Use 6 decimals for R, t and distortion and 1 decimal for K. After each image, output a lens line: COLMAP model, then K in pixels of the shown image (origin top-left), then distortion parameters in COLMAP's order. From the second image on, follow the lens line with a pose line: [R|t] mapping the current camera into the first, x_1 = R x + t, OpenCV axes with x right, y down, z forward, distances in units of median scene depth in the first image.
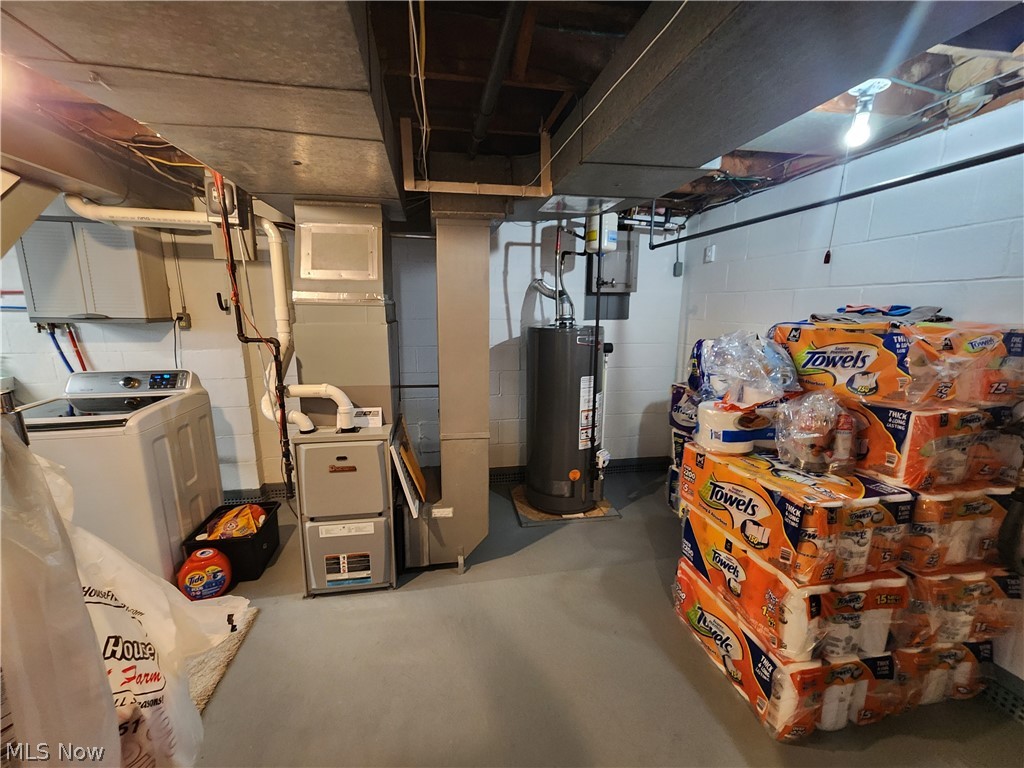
lens RADIAL K [[425.0, 0, 511.8], [0, 425.0, 385.5], [0, 0, 1]] dist [-0.000368, 0.001045]
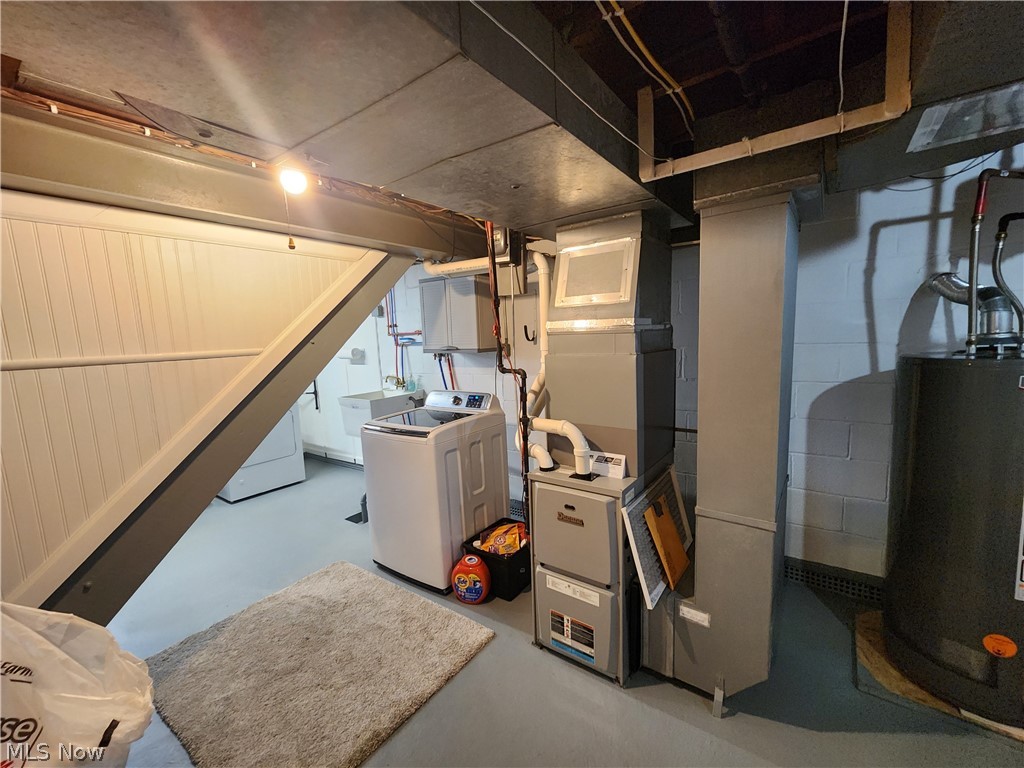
lens RADIAL K [[425.0, 0, 511.8], [0, 425.0, 385.5], [0, 0, 1]] dist [-0.000368, 0.001045]
pose [[0.688547, 0.050913, -0.723402, 0.129398], [-0.088800, 0.995945, -0.014427, -0.051786], [0.719734, 0.074172, 0.690276, 0.268279]]
